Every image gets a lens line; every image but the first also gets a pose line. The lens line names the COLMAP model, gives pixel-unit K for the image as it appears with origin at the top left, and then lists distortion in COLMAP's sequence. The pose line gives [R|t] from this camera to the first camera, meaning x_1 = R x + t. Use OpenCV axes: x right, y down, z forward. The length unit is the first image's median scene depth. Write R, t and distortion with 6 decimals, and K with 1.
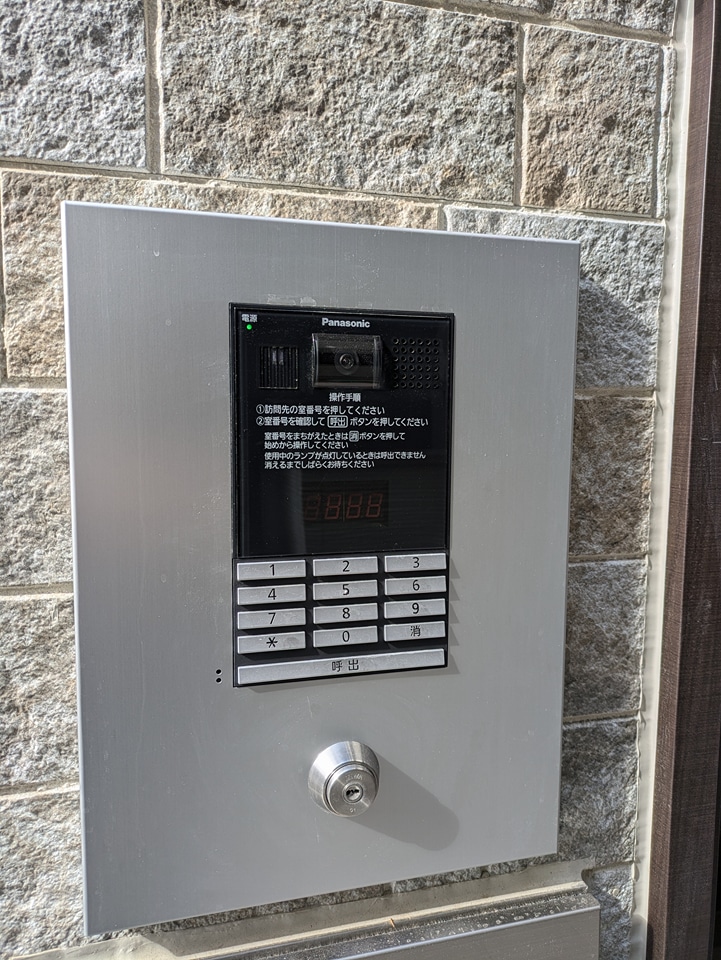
lens RADIAL K [[696.9, 0, 360.7], [0, 696.9, 476.4], [0, 0, 1]] dist [0.009208, -0.013491]
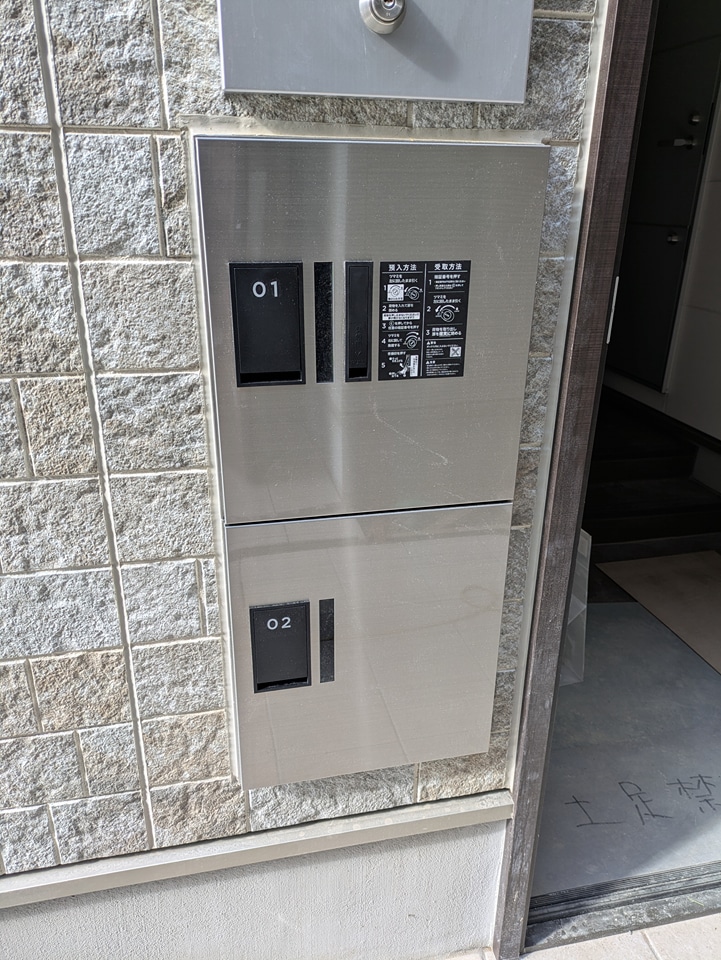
lens RADIAL K [[696.9, 0, 364.3], [0, 696.9, 485.3], [0, 0, 1]] dist [0.009208, -0.013491]
pose [[0.998713, 0.024380, -0.044463, 0.024888], [-0.009119, 0.948890, 0.315474, 0.806882], [0.049882, -0.314662, 0.947892, -0.658944]]
